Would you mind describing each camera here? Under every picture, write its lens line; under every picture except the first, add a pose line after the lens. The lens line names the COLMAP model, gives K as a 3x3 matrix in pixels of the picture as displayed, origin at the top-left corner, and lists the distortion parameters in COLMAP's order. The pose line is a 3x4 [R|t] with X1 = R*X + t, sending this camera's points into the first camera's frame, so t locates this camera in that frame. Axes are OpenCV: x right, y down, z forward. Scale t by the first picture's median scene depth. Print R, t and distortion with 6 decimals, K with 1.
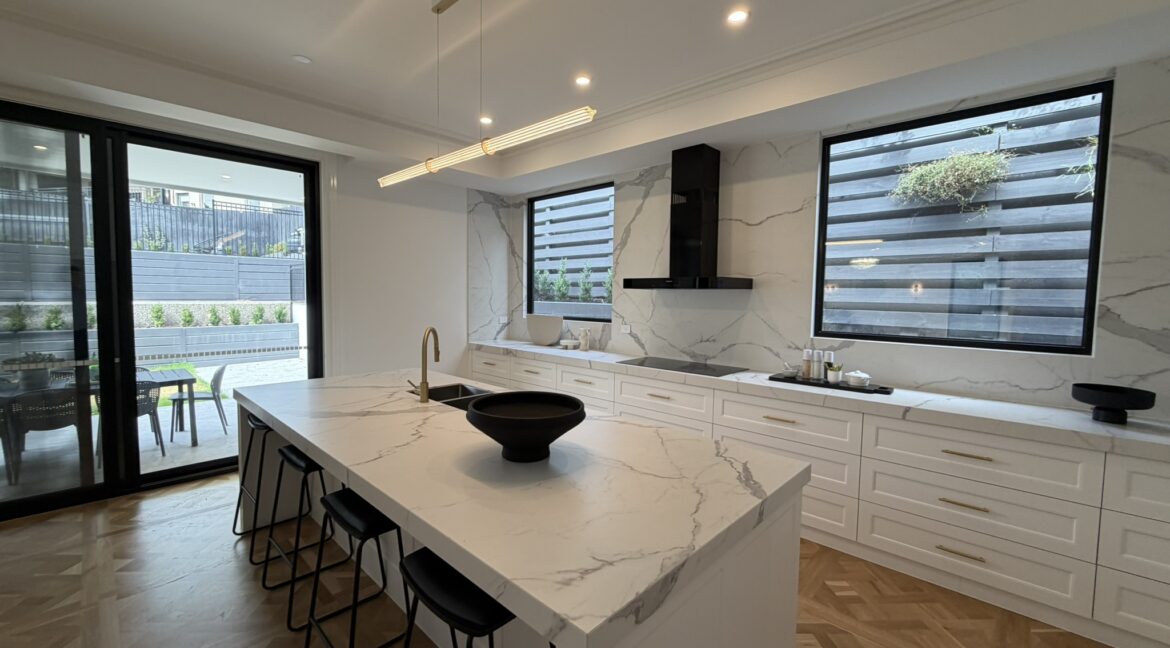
lens RADIAL K [[464.0, 0, 584.6], [0, 464.0, 322.9], [0, 0, 1]] dist [0.000193, 0.000238]
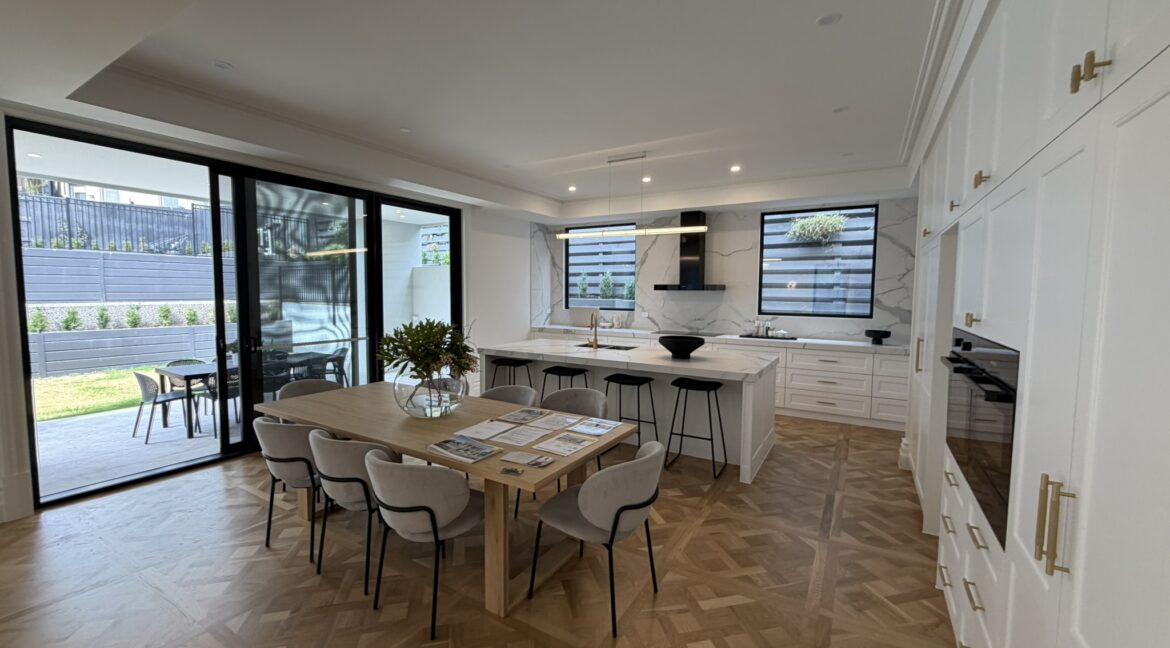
lens RADIAL K [[464.0, 0, 585.4], [0, 464.0, 323.5], [0, 0, 1]] dist [0.000193, 0.000238]
pose [[0.976759, -0.022223, 0.213184, -0.478092], [0.019787, 0.999712, 0.013557, 0.018684], [-0.213424, -0.009024, 0.976918, -0.564833]]
